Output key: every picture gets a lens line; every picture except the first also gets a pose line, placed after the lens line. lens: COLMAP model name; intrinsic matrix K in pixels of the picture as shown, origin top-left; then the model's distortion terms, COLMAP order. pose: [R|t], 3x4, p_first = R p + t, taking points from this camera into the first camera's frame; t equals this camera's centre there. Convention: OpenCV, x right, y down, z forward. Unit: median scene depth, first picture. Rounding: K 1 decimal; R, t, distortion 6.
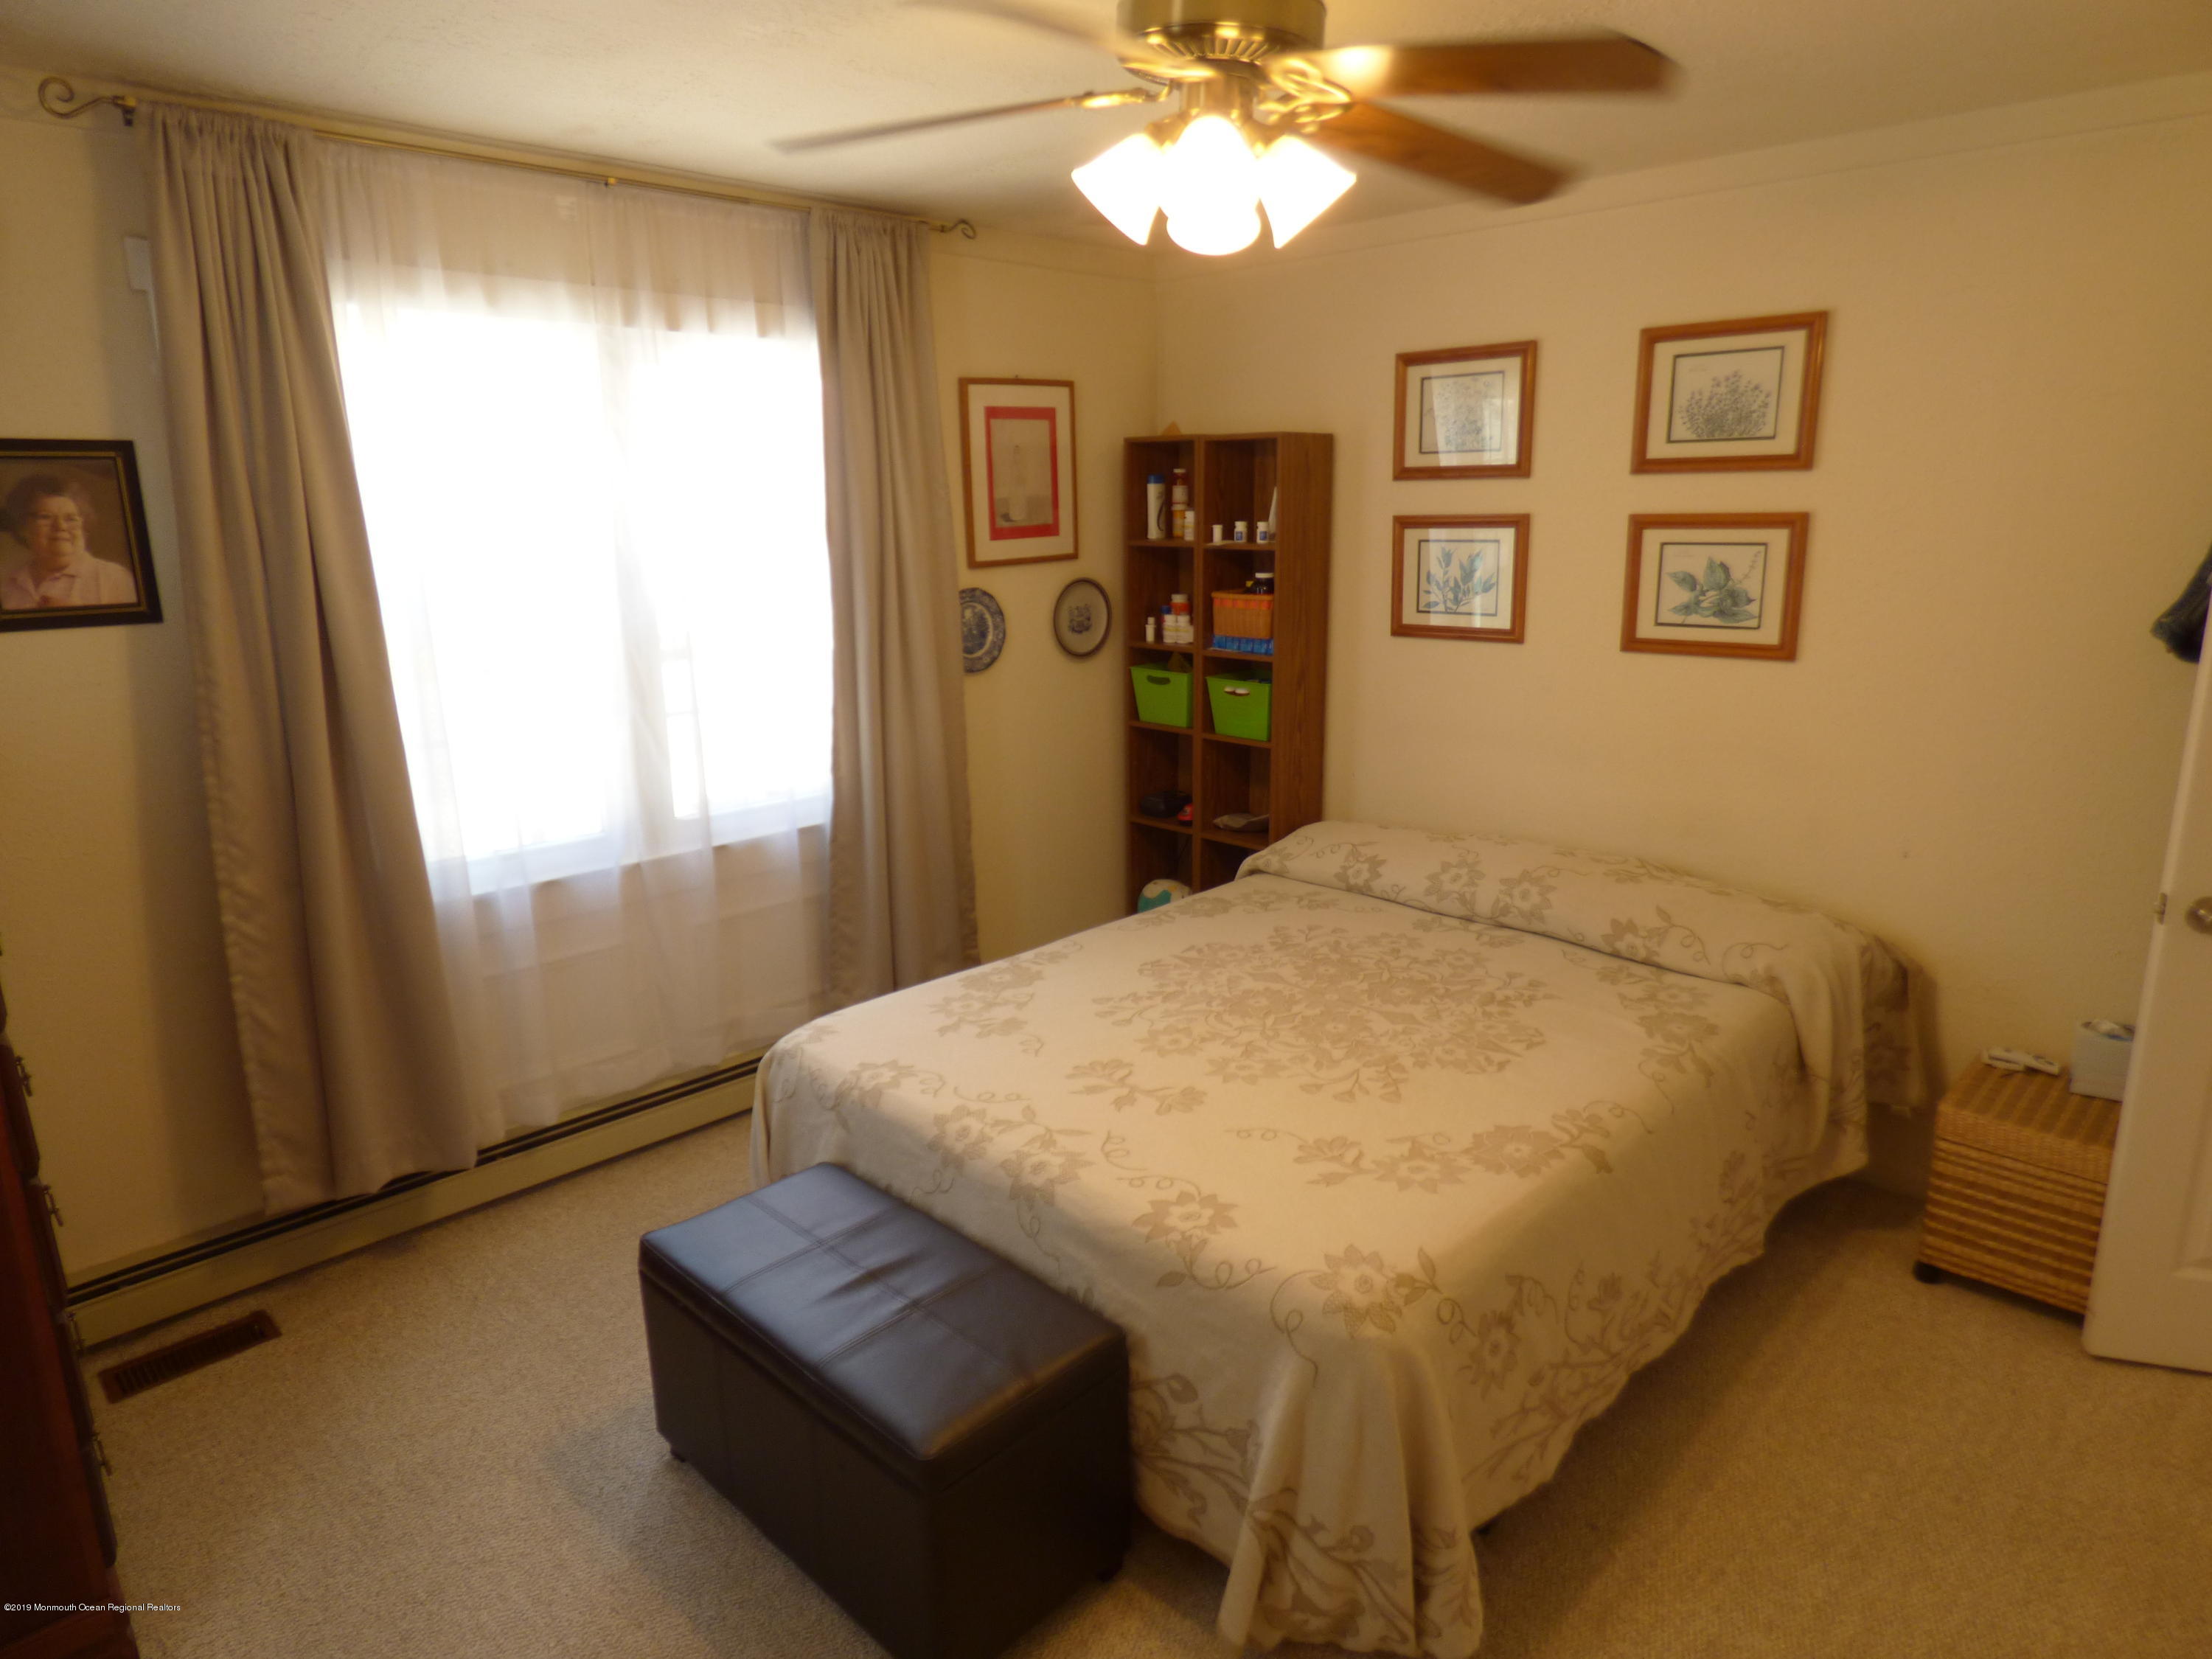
lens RADIAL K [[1309.7, 0, 1101.6], [0, 1309.7, 804.8], [0, 0, 1]] dist [0.004033, -0.026784]
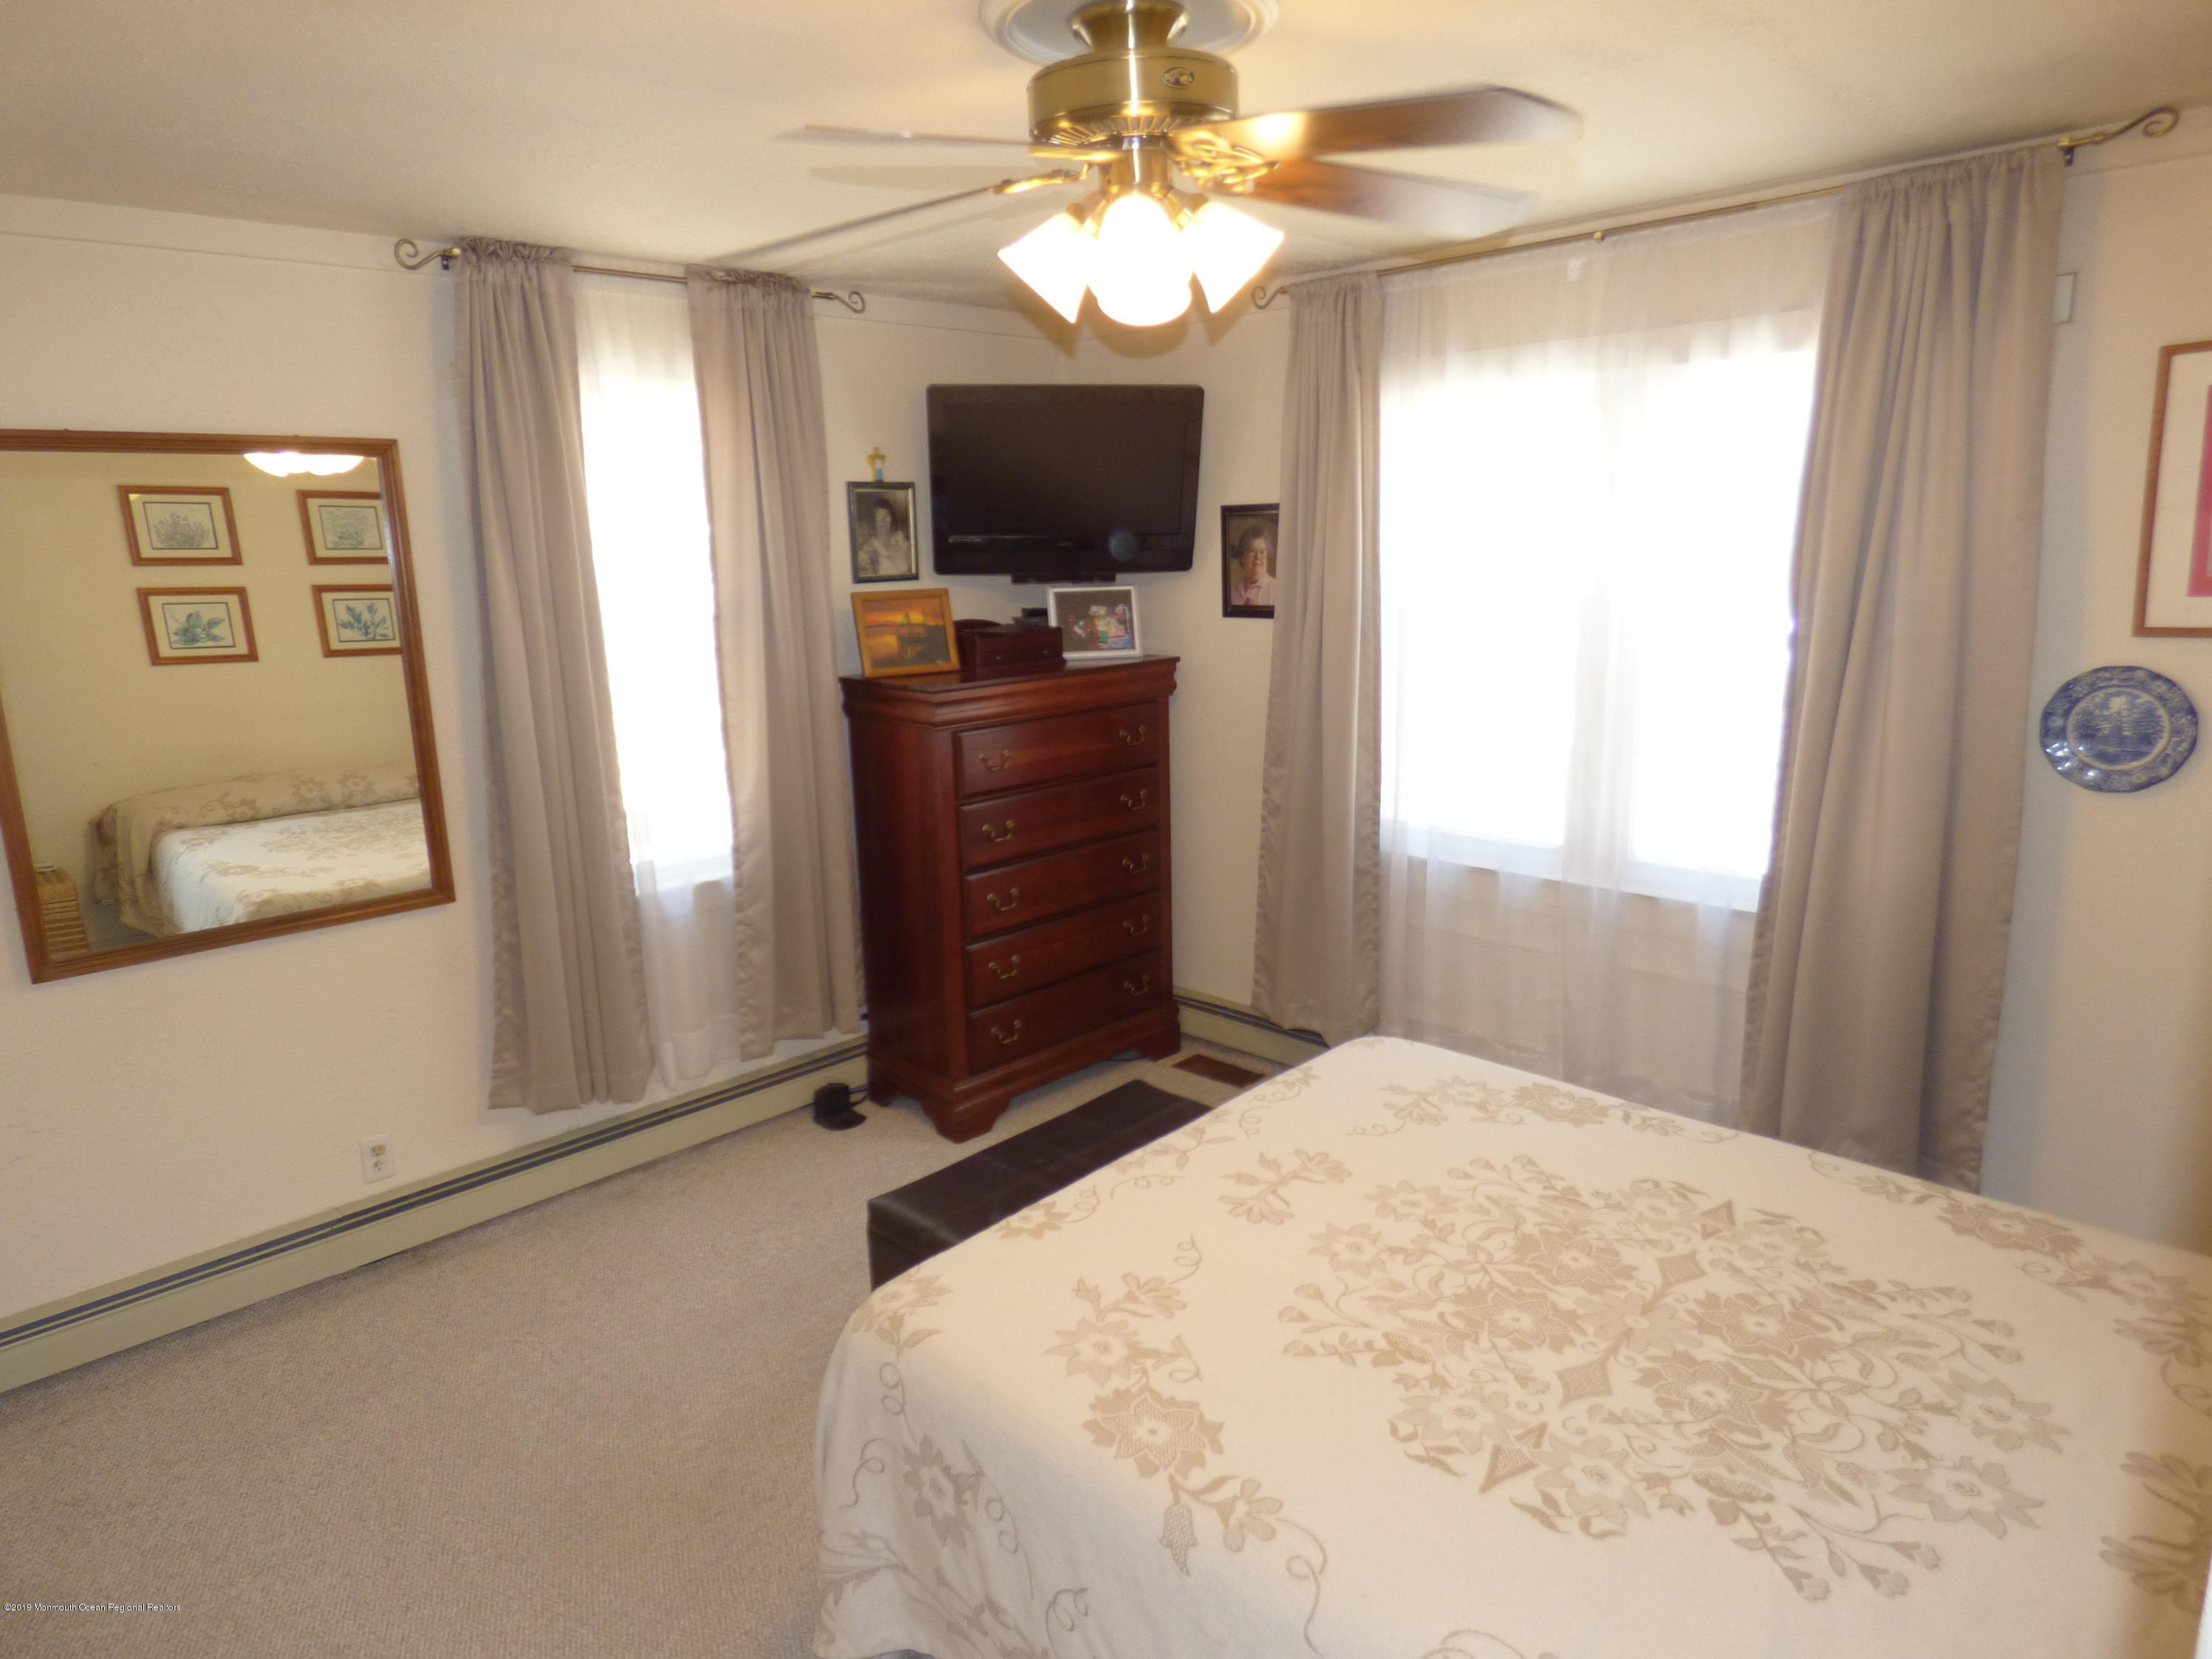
lens RADIAL K [[1301.8, 0, 1115.7], [0, 1301.8, 822.4], [0, 0, 1]] dist [-0.031261, 0.011707]
pose [[0.012703, 0.213866, -0.976780, 0.749173], [-0.205075, 0.956651, 0.206791, -0.167282], [0.978664, 0.197687, 0.056011, 0.680834]]
